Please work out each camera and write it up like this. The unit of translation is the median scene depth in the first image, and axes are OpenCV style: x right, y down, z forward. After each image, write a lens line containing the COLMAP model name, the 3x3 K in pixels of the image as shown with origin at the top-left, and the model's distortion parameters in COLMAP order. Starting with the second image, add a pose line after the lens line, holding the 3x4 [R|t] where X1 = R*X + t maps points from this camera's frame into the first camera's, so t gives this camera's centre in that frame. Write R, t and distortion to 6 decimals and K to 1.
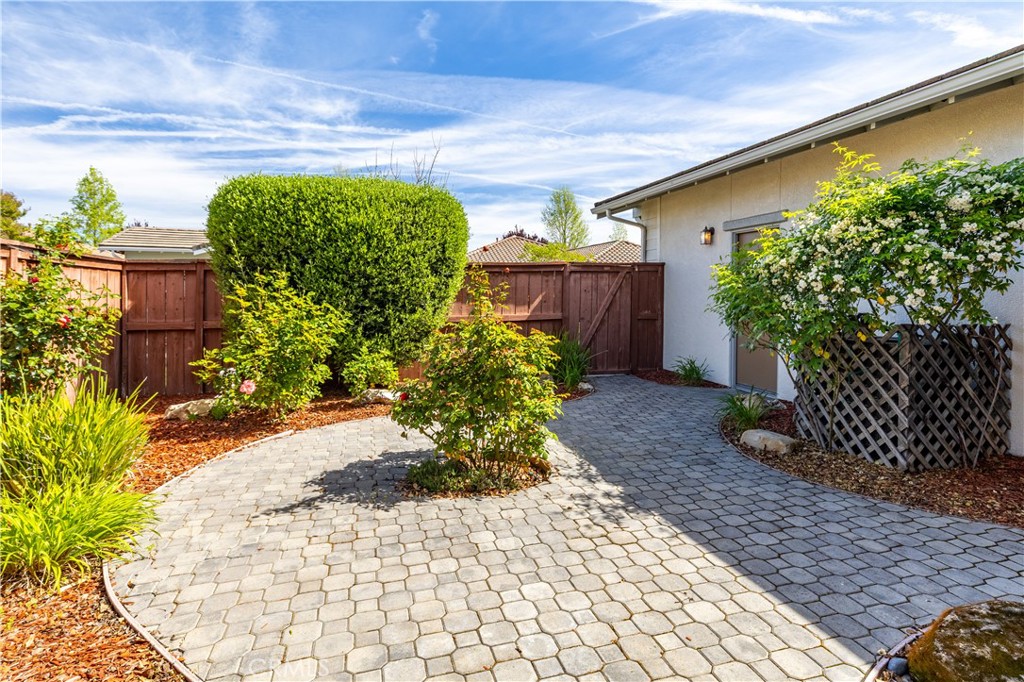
lens RADIAL K [[520.6, 0, 536.5], [0, 520.6, 259.3], [0, 0, 1]] dist [0.004077, -0.000364]
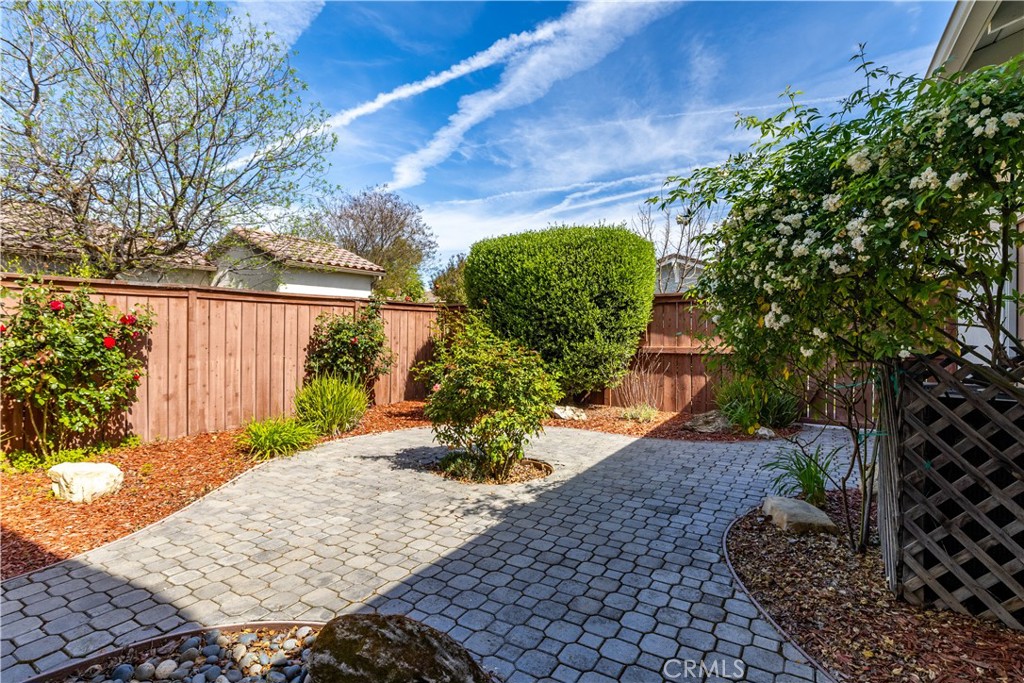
lens RADIAL K [[520.6, 0, 510.3], [0, 520.6, 337.6], [0, 0, 1]] dist [0.004077, -0.000364]
pose [[0.652661, 0.008431, -0.757603, 0.975588], [0.054505, 0.996825, 0.058049, 0.038320], [0.755687, -0.079180, 0.650129, 0.301677]]
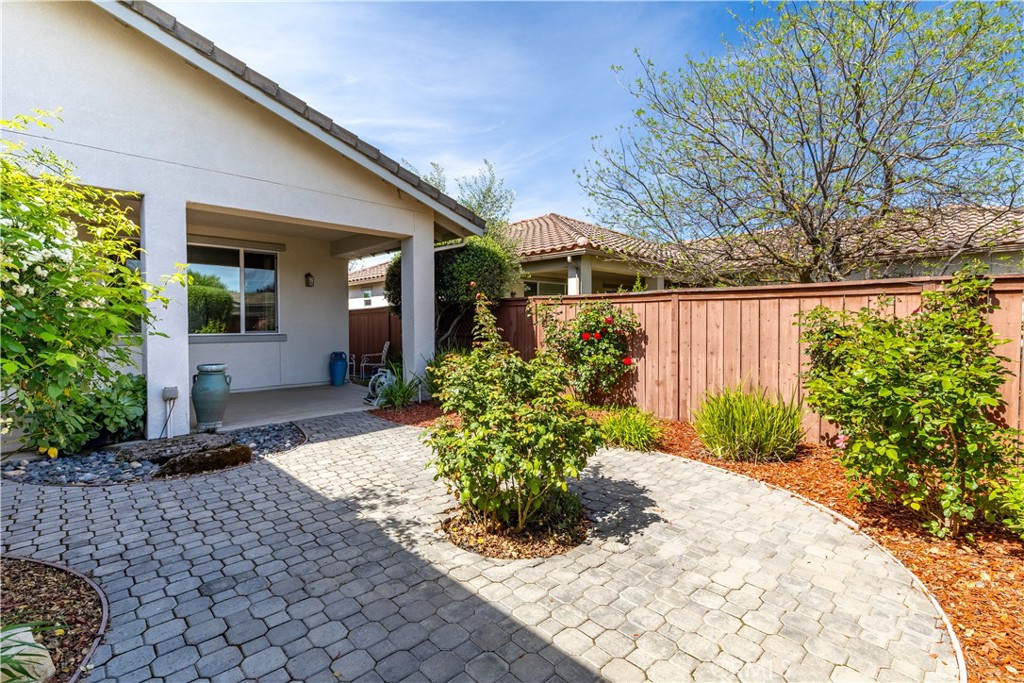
lens RADIAL K [[469.0, 0, 510.6], [0, 469.0, 336.5], [0, 0, 1]] dist [-0.005126, 0.000800]
pose [[-0.901758, 0.001476, -0.432239, 0.296274], [0.019137, 0.999150, -0.036514, 0.141432], [0.431817, -0.041198, -0.901020, 2.003036]]
